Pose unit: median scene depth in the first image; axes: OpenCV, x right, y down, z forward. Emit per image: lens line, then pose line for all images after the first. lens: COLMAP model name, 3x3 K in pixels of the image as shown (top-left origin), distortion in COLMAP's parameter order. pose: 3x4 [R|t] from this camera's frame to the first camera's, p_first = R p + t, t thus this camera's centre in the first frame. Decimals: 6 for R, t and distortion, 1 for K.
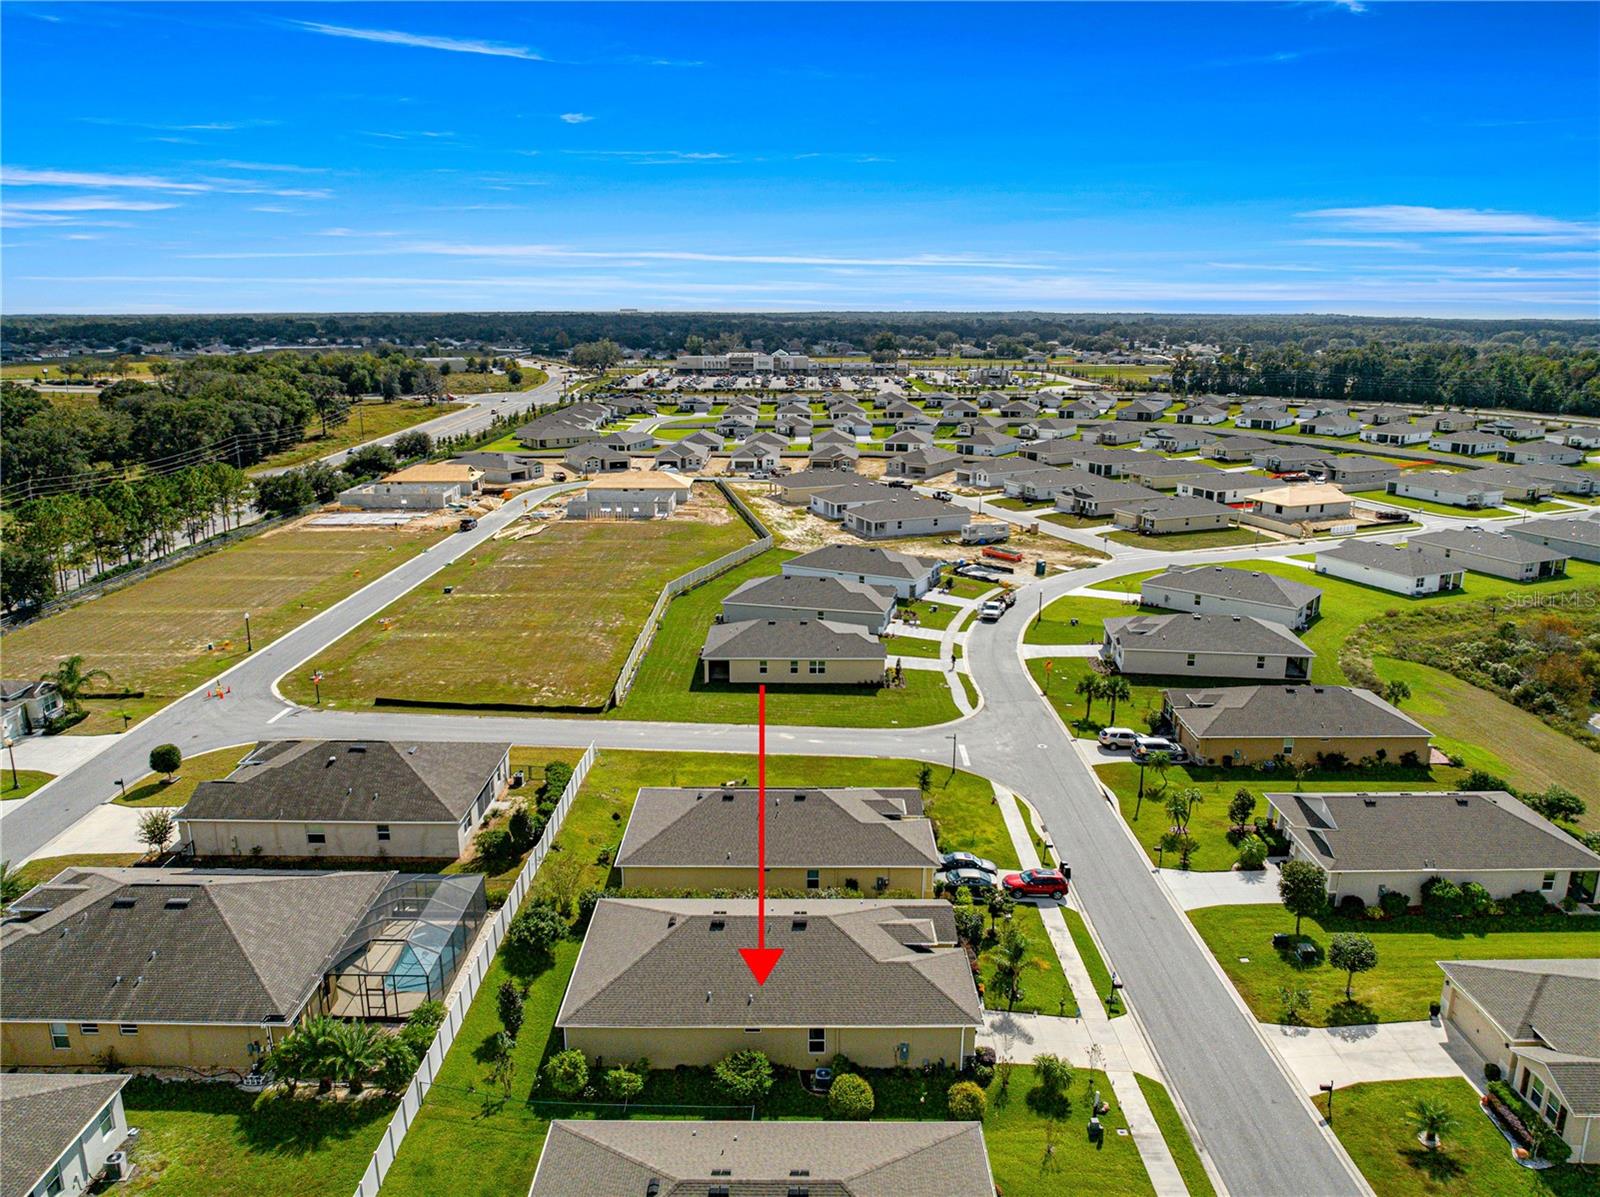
lens RADIAL K [[1110.0, 0, 807.3], [0, 1110.0, 598.4], [0, 0, 1]] dist [-0.031511, 0.003300]
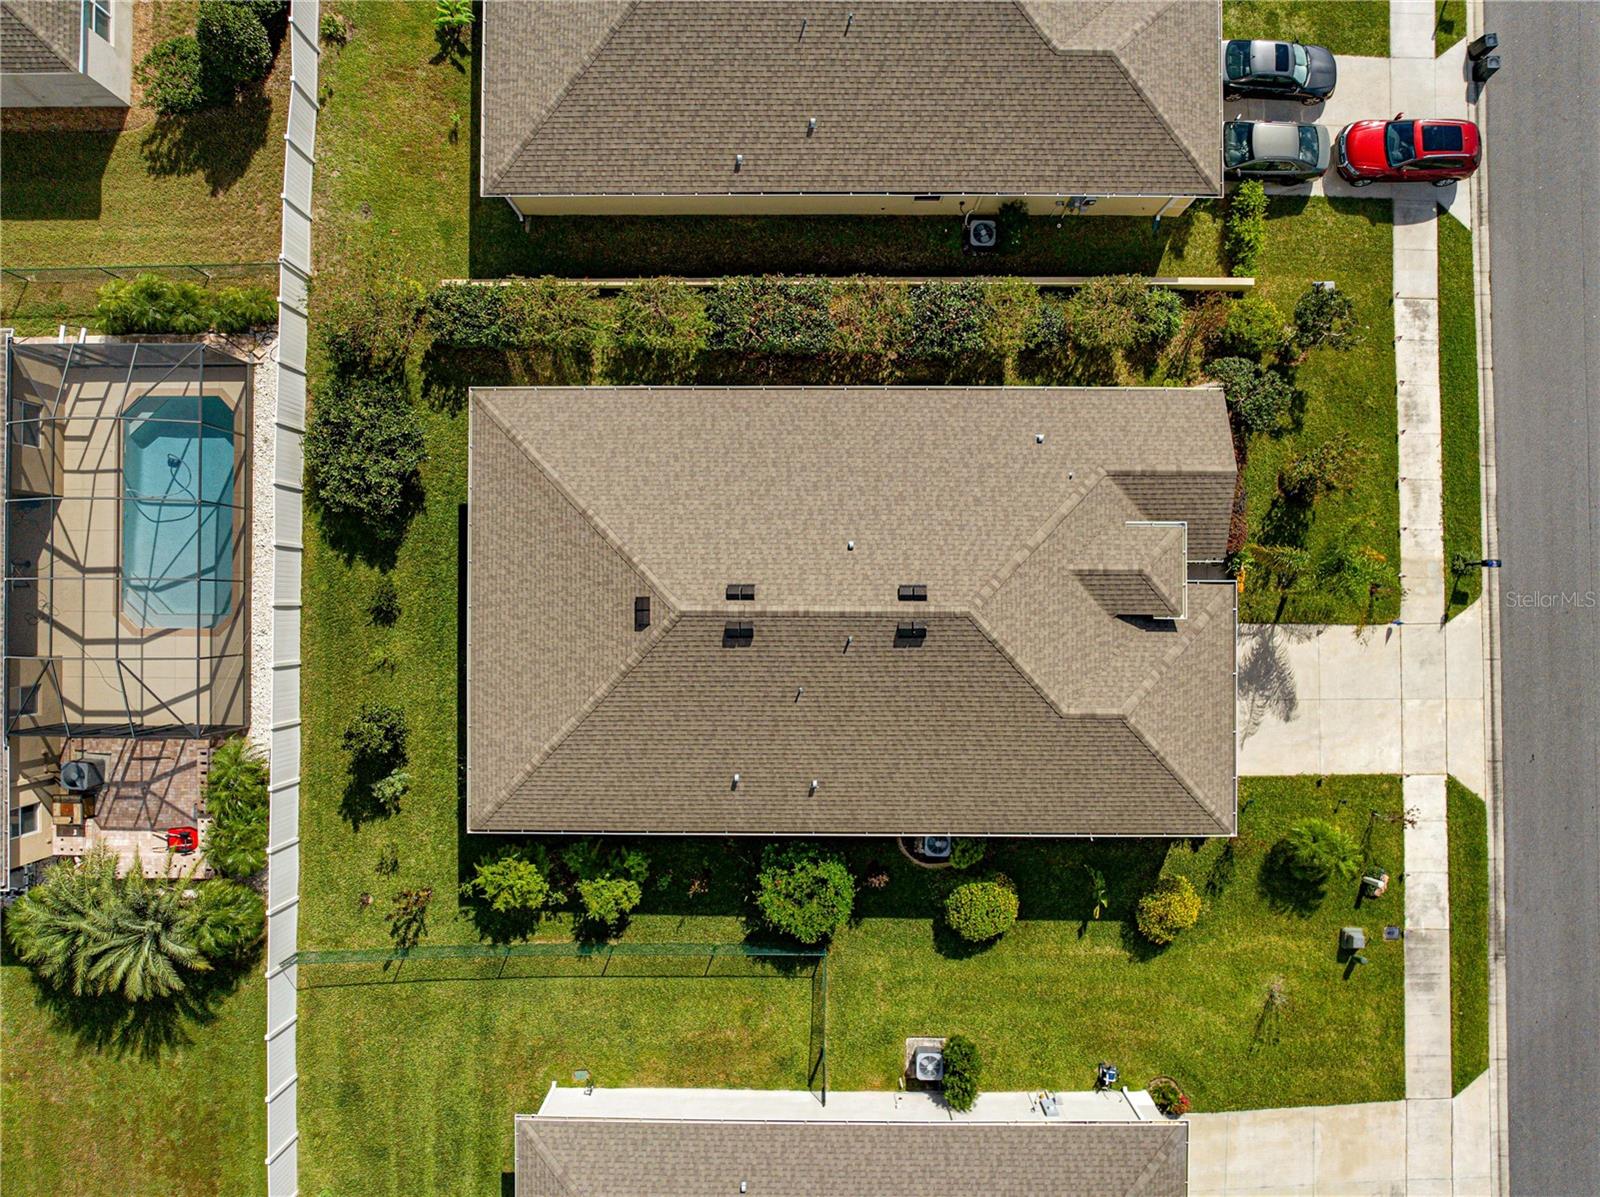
lens RADIAL K [[1110.0, 0, 807.3], [0, 1110.0, 598.4], [0, 0, 1]] dist [-0.031511, 0.003300]
pose [[0.999945, 0.005074, -0.009139, -0.046076], [0.007578, 0.250351, 0.968125, -0.166167], [0.007200, -0.968142, 0.250299, 0.872266]]
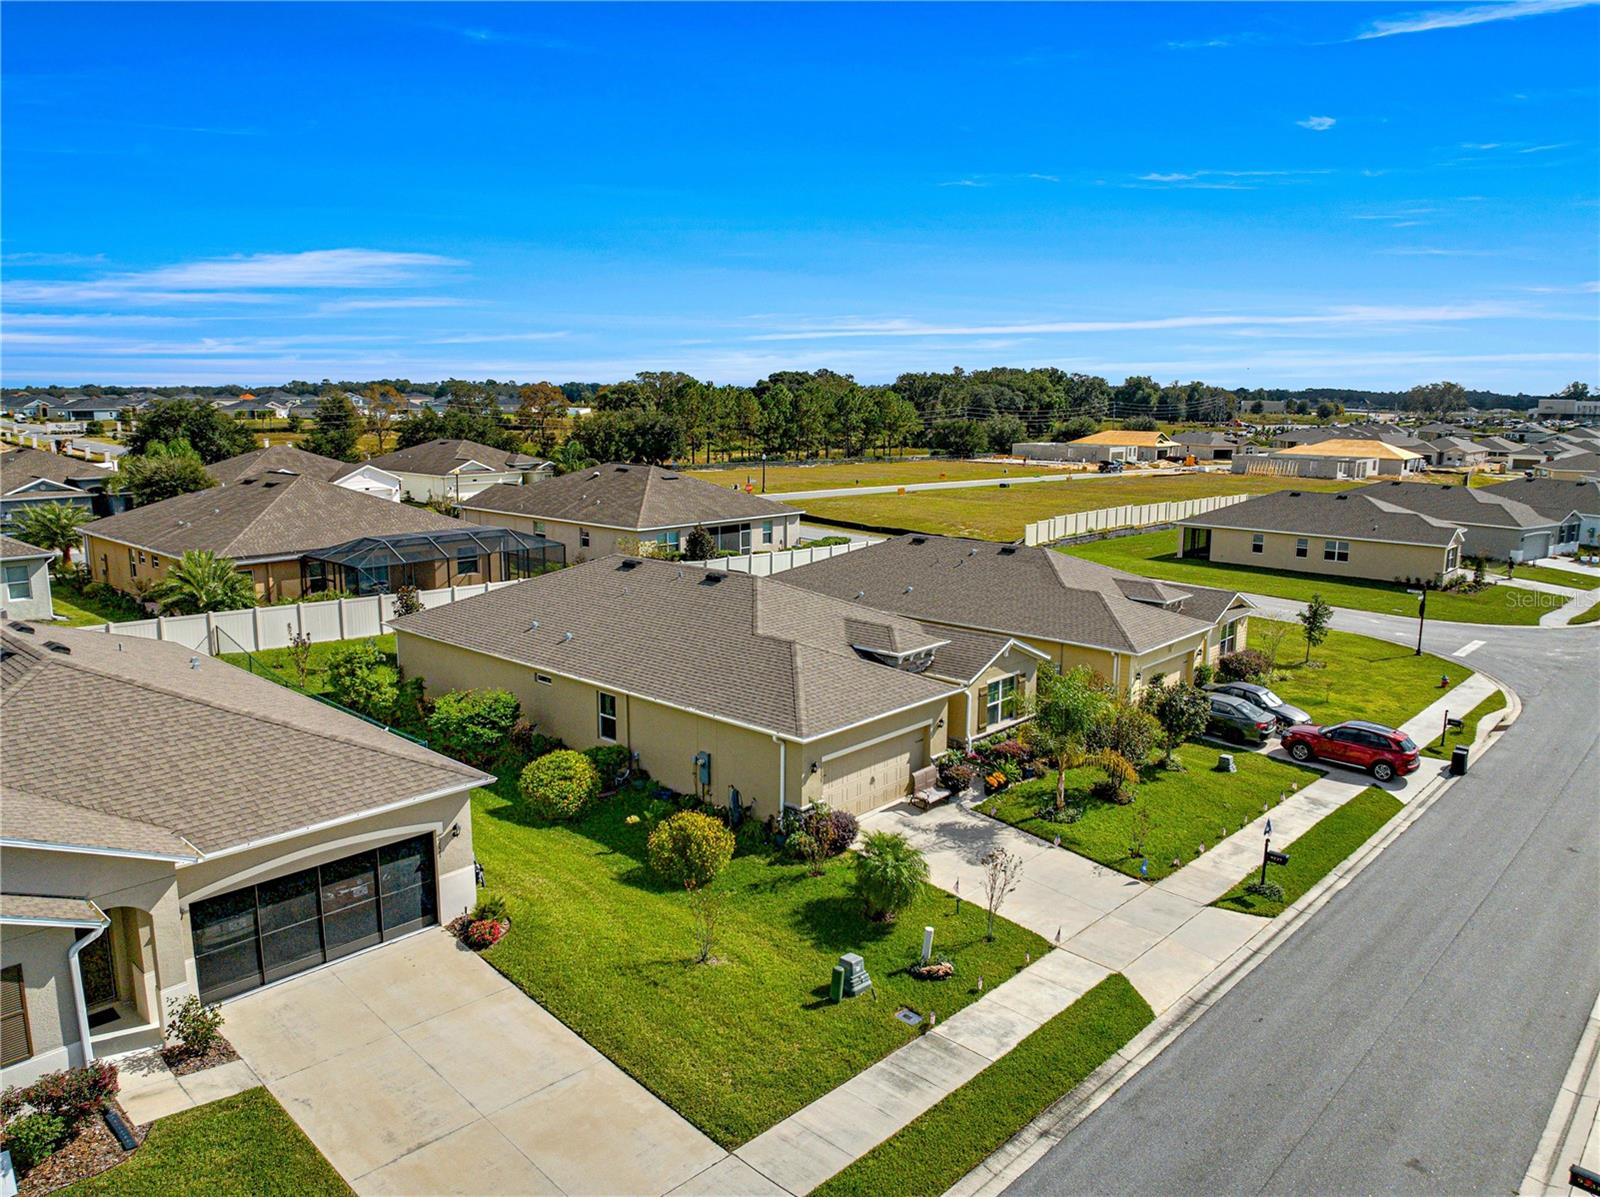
lens RADIAL K [[1110.0, 0, 807.3], [0, 1110.0, 598.4], [0, 0, 1]] dist [-0.031511, 0.003300]
pose [[0.741142, 0.127176, -0.659192, 0.429825], [-0.170812, 0.985302, -0.001955, 0.291017], [0.649255, 0.114047, 0.751972, 0.557093]]
